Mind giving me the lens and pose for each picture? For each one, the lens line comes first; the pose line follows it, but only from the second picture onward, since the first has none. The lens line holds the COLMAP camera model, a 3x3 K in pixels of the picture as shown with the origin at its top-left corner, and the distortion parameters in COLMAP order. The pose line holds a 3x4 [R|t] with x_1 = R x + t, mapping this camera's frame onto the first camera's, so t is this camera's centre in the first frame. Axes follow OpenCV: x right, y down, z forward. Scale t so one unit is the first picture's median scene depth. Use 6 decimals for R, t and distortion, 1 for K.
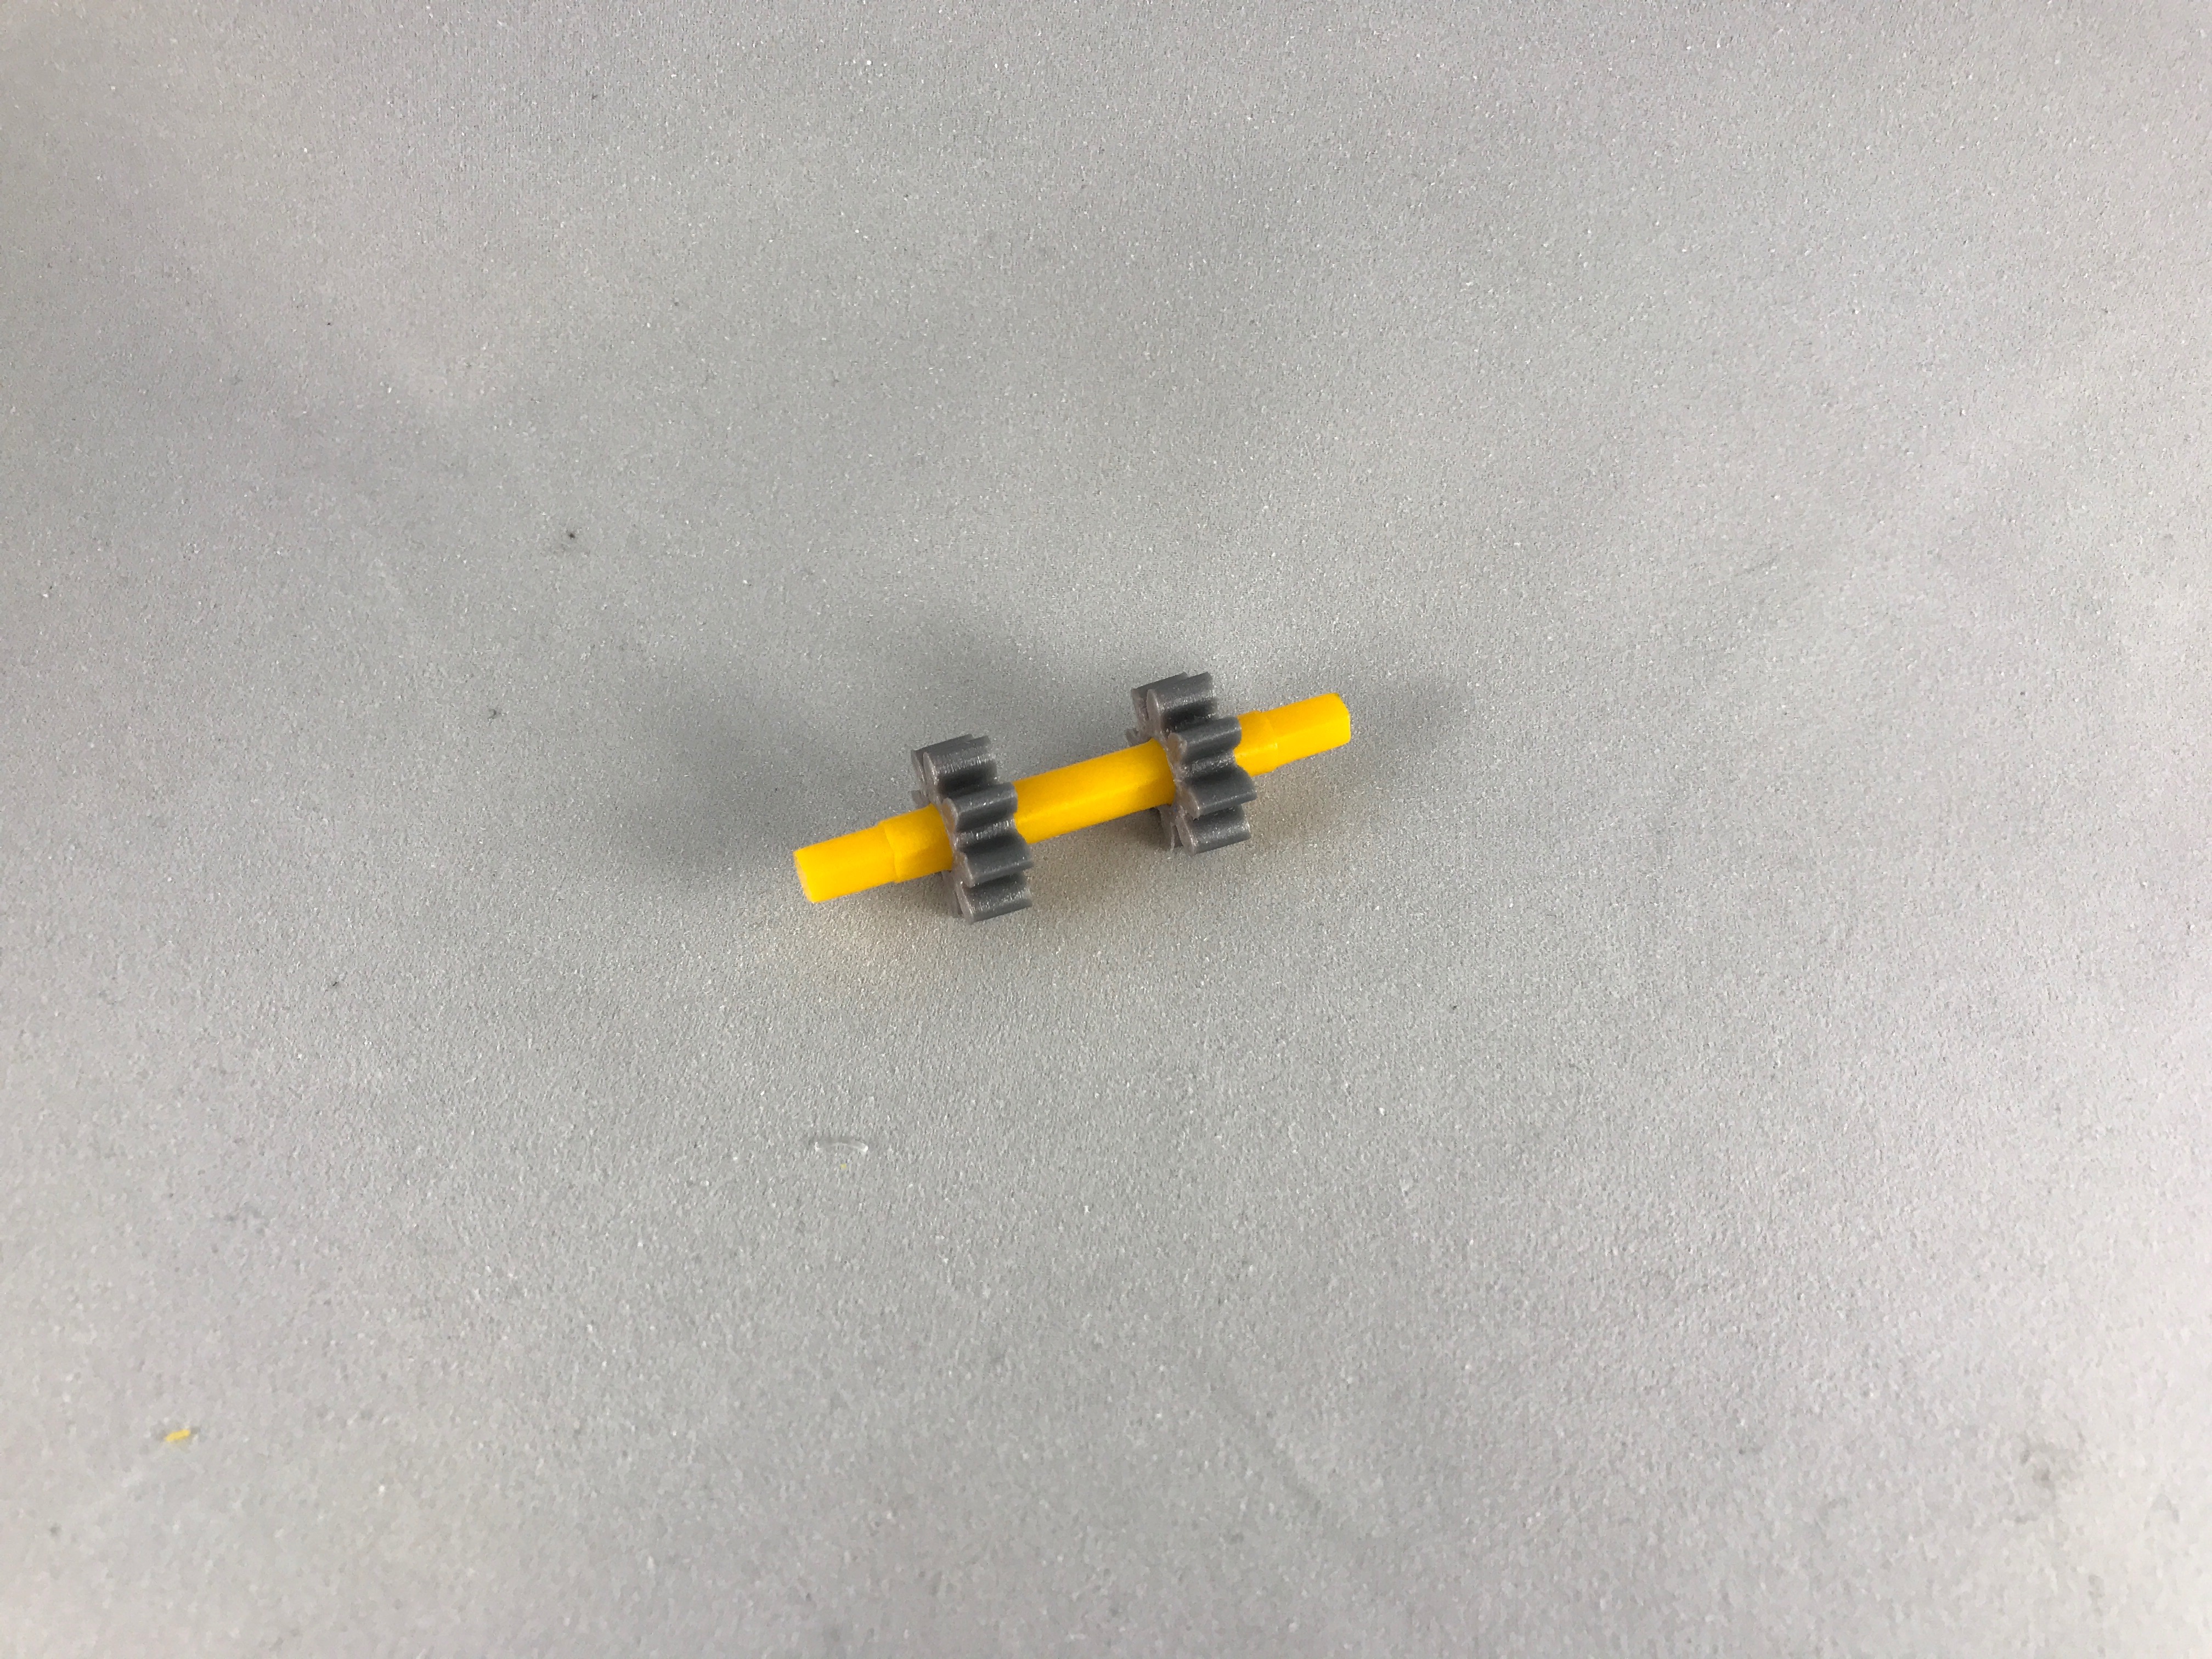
lens RADIAL K [[1827.5, 0, 1106.0], [0, 1827.5, 829.5], [0, 0, 1]] dist [-0.022695, 0.046872]
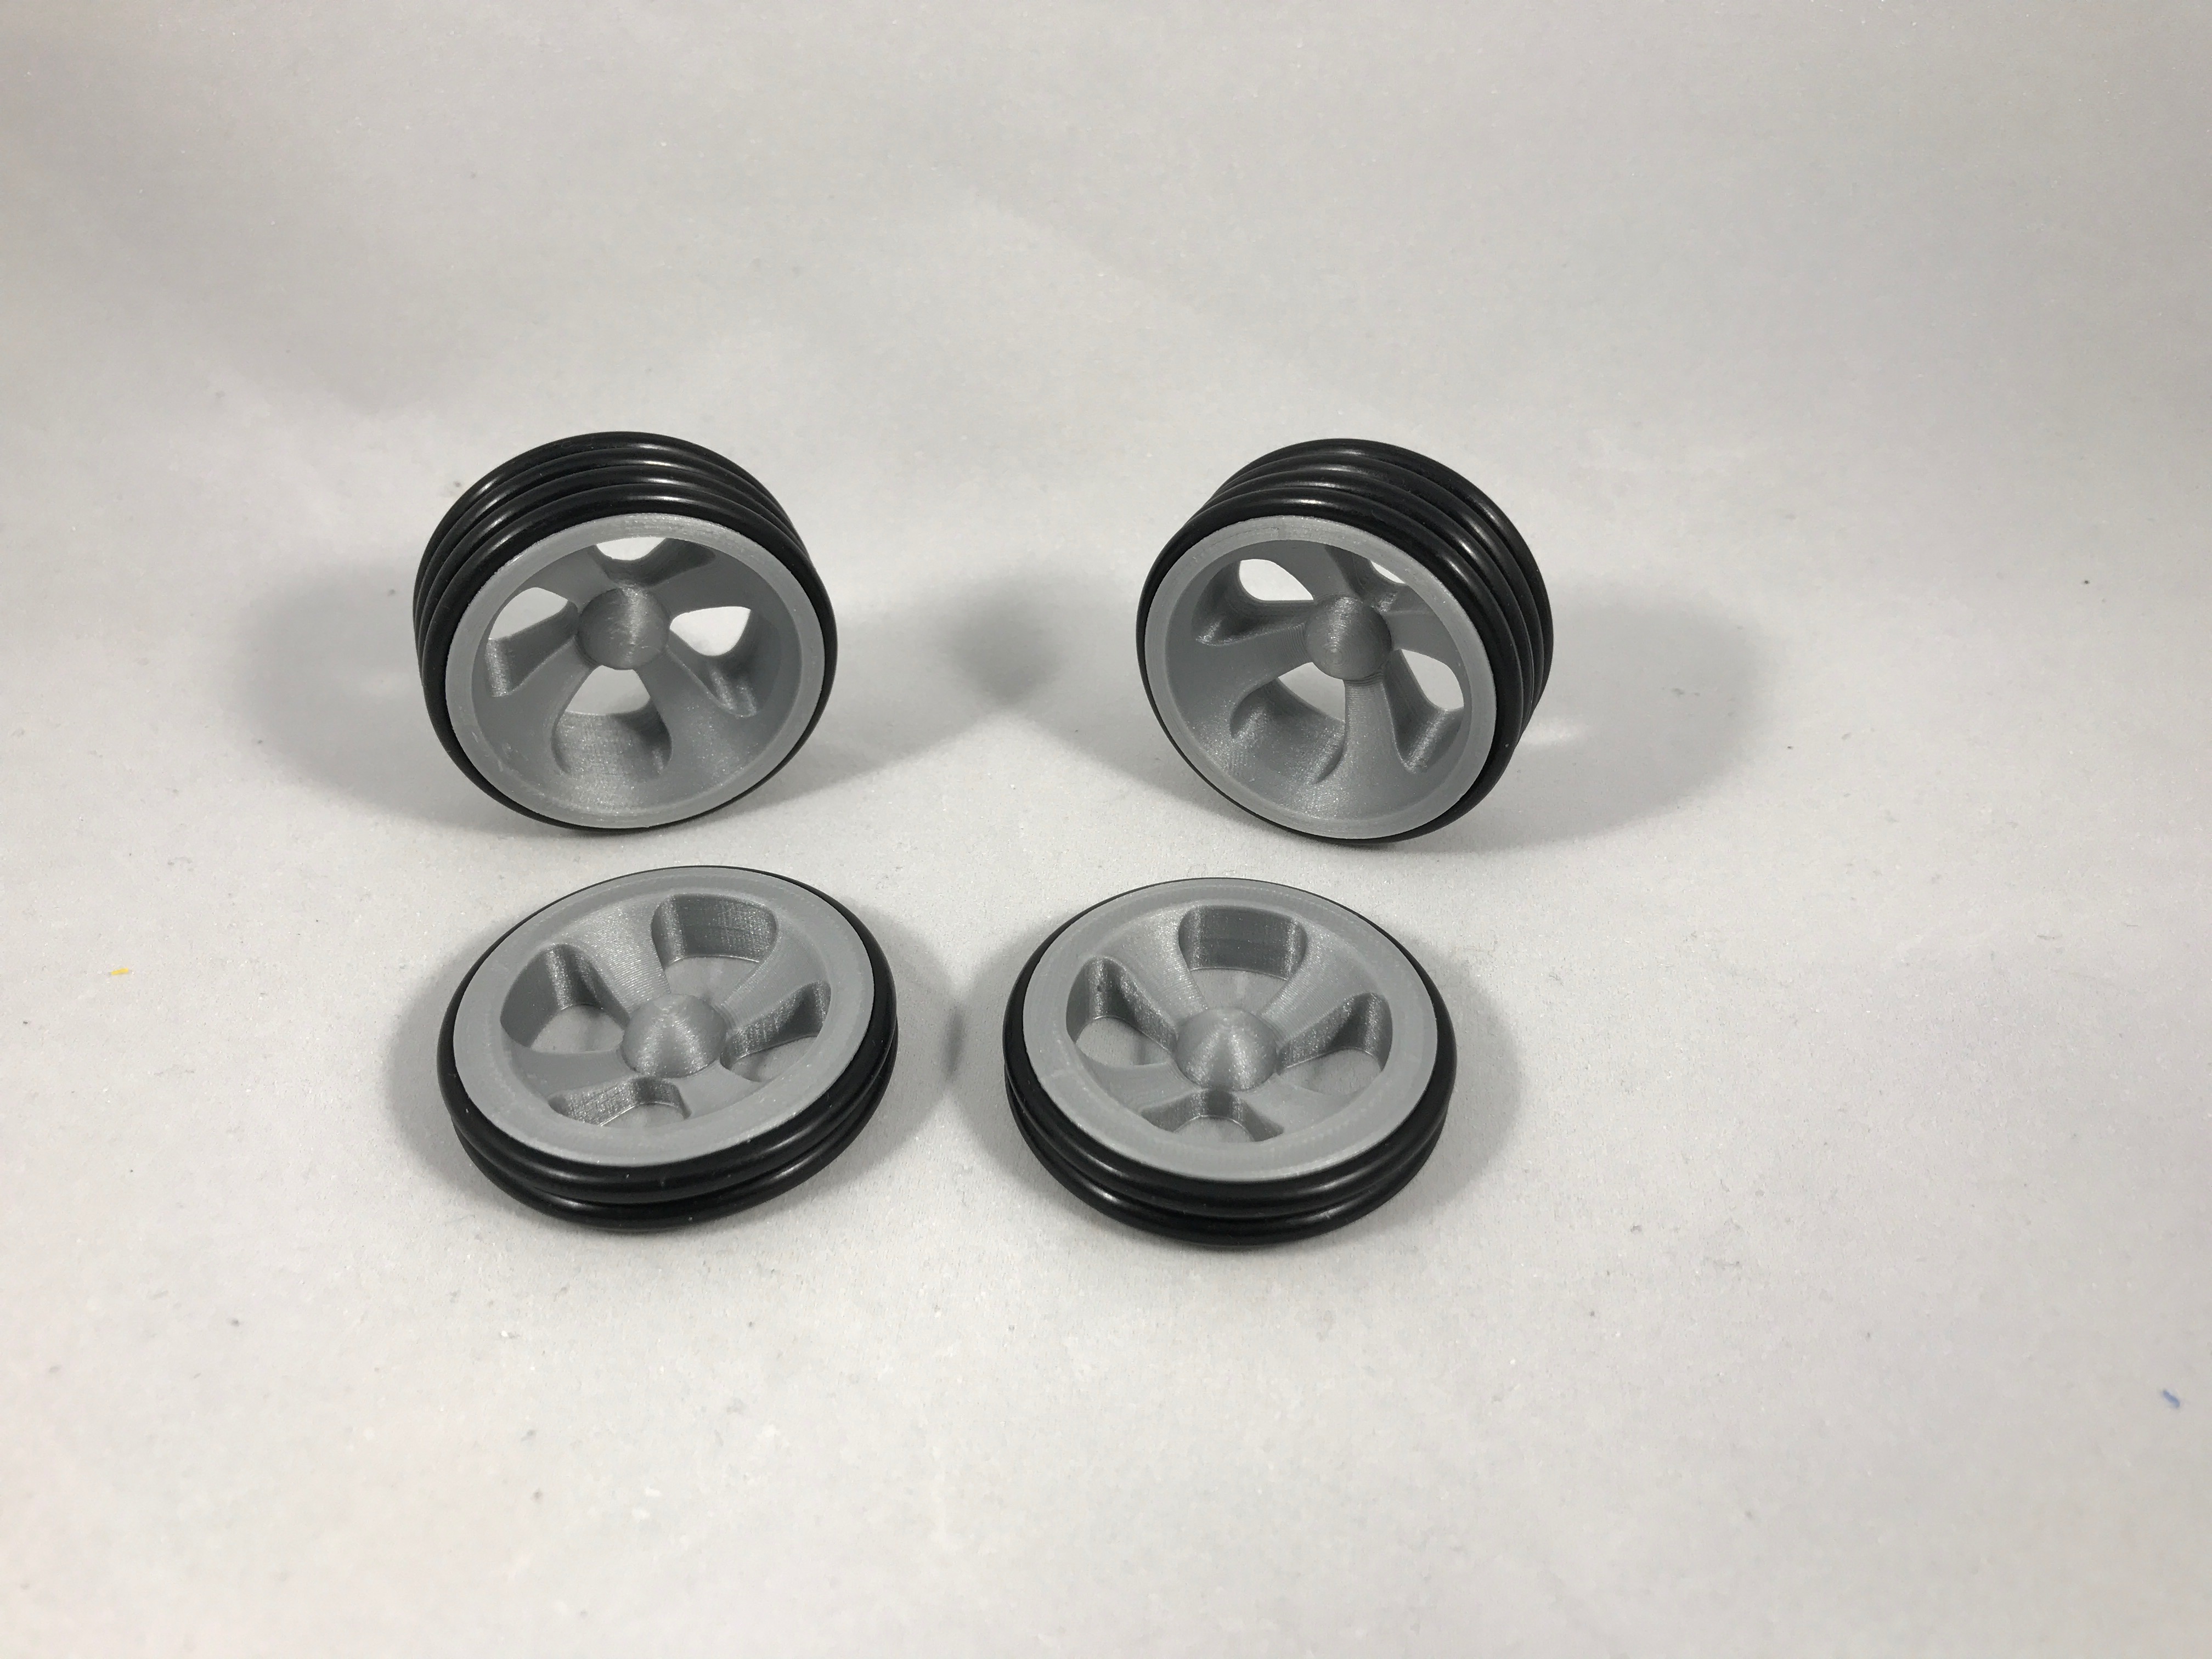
lens RADIAL K [[1796.3, 0, 1106.0], [0, 1796.3, 829.5], [0, 0, 1]] dist [0.001971, -0.002279]
pose [[0.998444, -0.052469, -0.018905, 0.273610], [0.047978, 0.980906, -0.188473, 0.495742], [0.028433, 0.187272, 0.981896, -0.351772]]
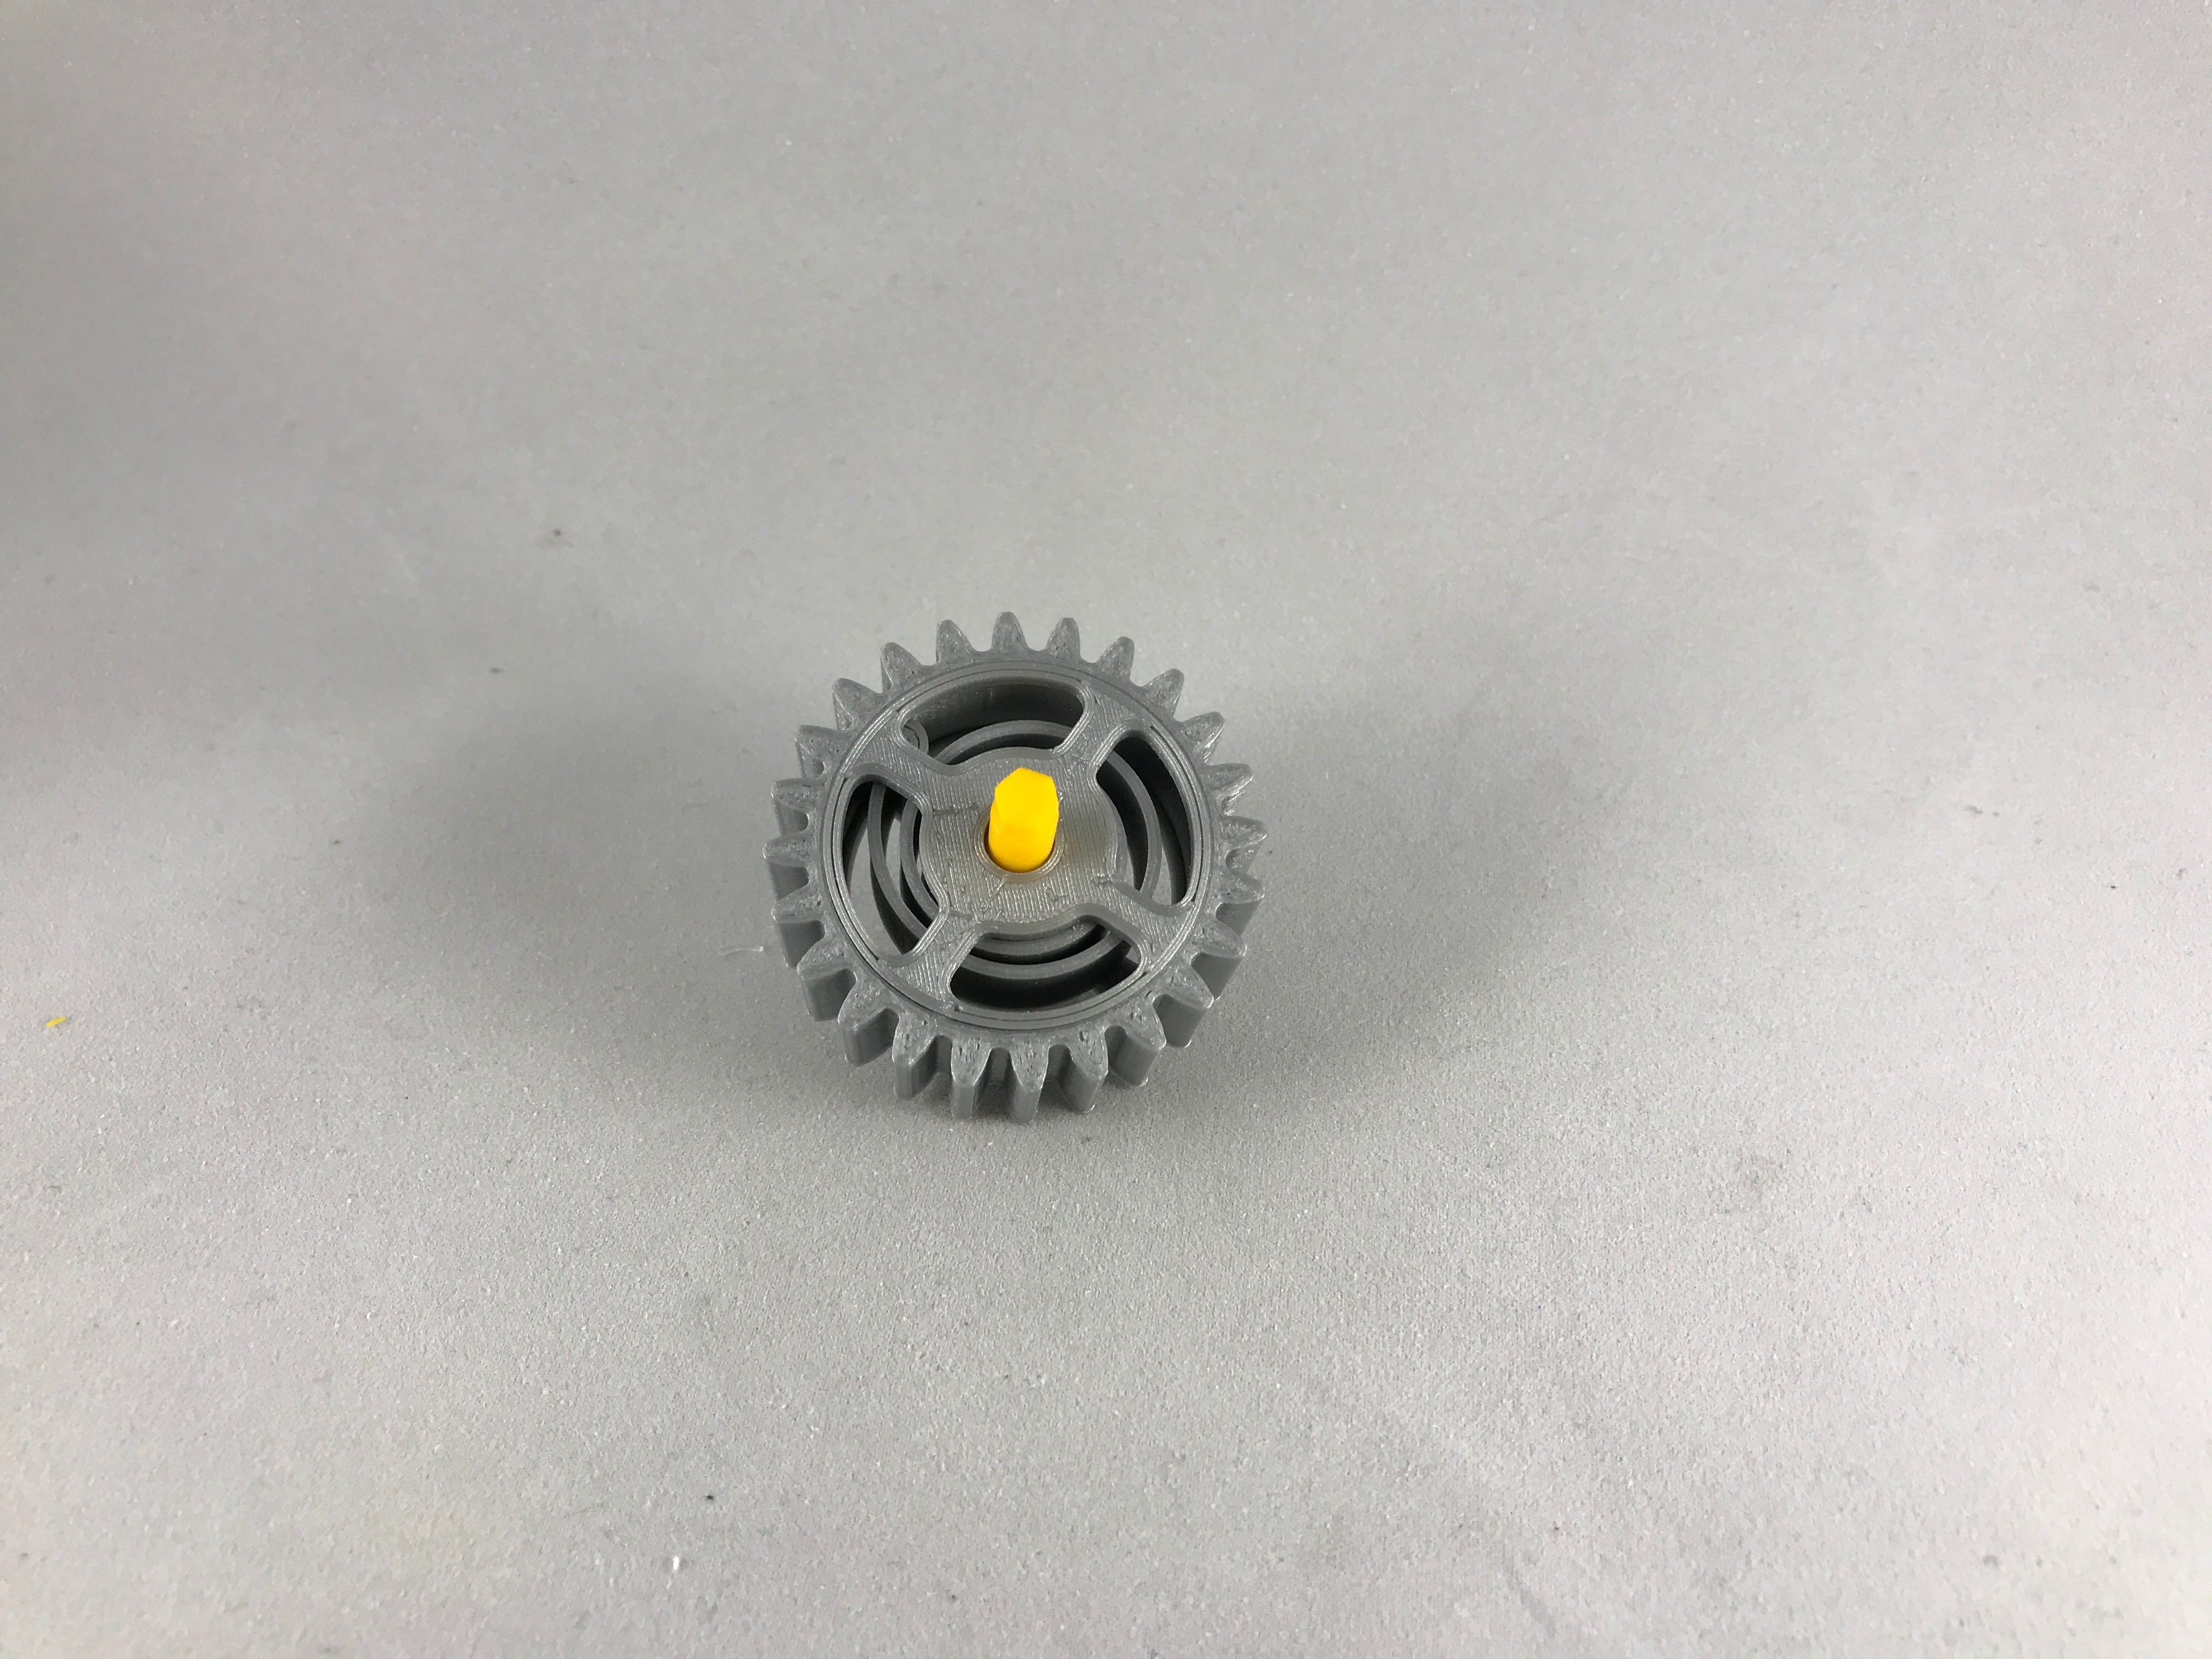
lens RADIAL K [[1796.3, 0, 1106.0], [0, 1796.3, 829.5], [0, 0, 1]] dist [0.001971, -0.002279]
pose [[0.997476, -0.038644, -0.059568, 0.180171], [0.030852, 0.991475, -0.126589, 0.264055], [0.063953, 0.124432, 0.990165, -0.182028]]
